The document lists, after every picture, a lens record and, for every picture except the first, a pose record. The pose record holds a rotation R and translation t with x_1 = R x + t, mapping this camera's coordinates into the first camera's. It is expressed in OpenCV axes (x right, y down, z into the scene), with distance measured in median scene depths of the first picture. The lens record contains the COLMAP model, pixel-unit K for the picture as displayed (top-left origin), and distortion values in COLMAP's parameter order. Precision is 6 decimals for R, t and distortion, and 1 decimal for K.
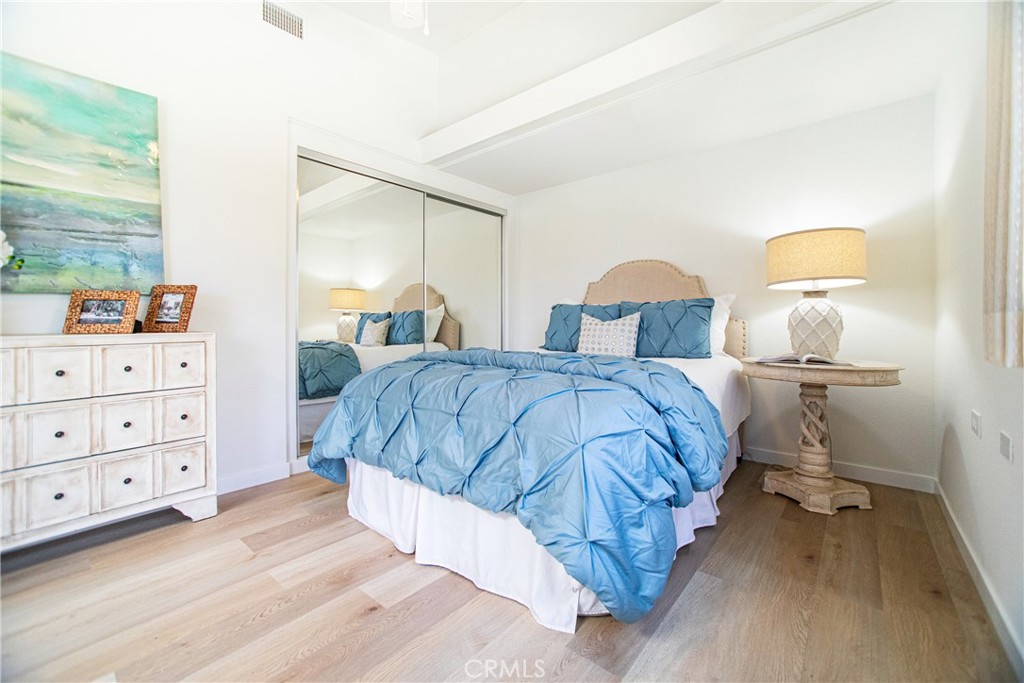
lens RADIAL K [[428.0, 0, 498.4], [0, 428.0, 326.0], [0, 0, 1]] dist [-0.030908, 0.018143]
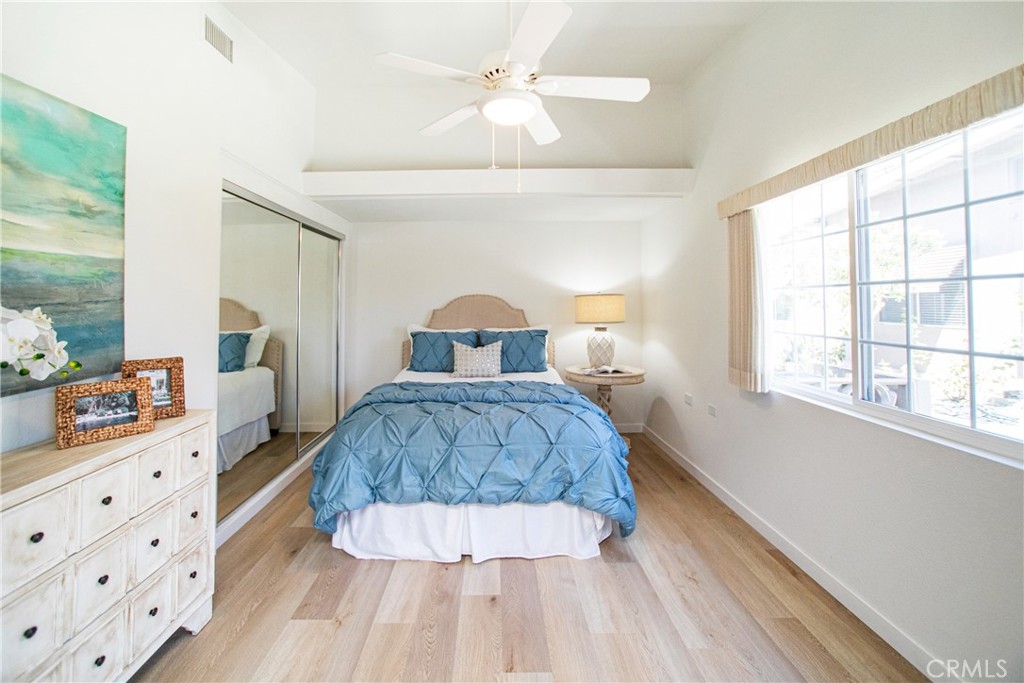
lens RADIAL K [[433.9, 0, 480.4], [0, 433.9, 295.9], [0, 0, 1]] dist [-0.001545, 0.000121]
pose [[0.768097, 0.005401, 0.640310, -0.887433], [0.007968, 0.999806, -0.017990, -0.217211], [-0.640283, 0.018920, 0.767906, -0.063801]]
